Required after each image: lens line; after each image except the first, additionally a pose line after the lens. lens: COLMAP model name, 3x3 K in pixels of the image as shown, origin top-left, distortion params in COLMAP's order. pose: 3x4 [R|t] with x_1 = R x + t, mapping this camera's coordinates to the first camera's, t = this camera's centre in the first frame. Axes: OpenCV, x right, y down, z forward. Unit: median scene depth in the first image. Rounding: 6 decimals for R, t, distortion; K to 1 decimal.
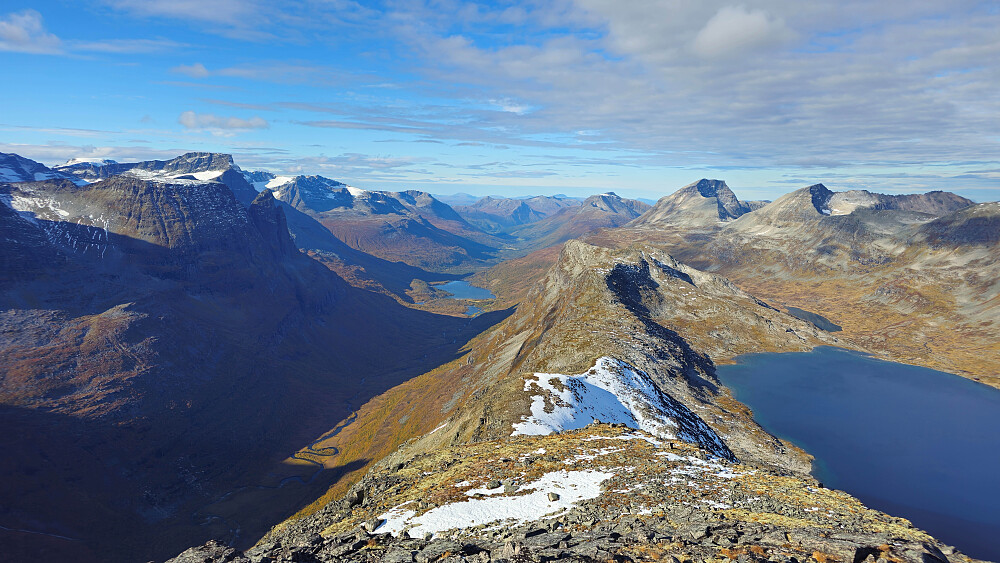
lens RADIAL K [[669.7, 0, 500.0], [0, 669.7, 281.5], [0, 0, 1]] dist [0.091444, -0.077641]
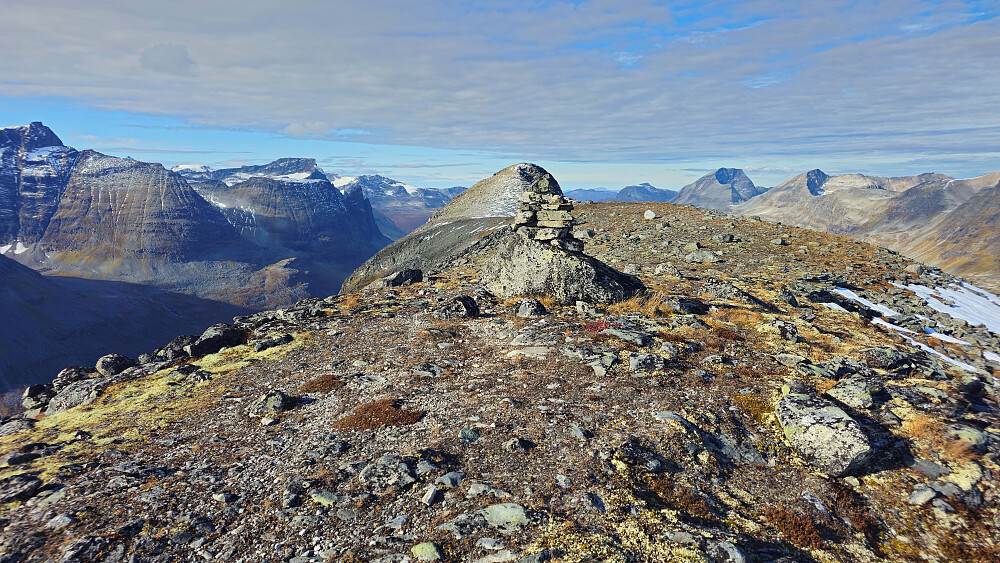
lens RADIAL K [[669.7, 0, 500.0], [0, 669.7, 281.5], [0, 0, 1]] dist [0.091444, -0.077641]
pose [[0.997840, -0.016449, -0.063597, 0.003623], [0.016795, 0.999847, 0.004912, 0.029981], [0.063506, -0.005970, 0.997964, -0.174639]]
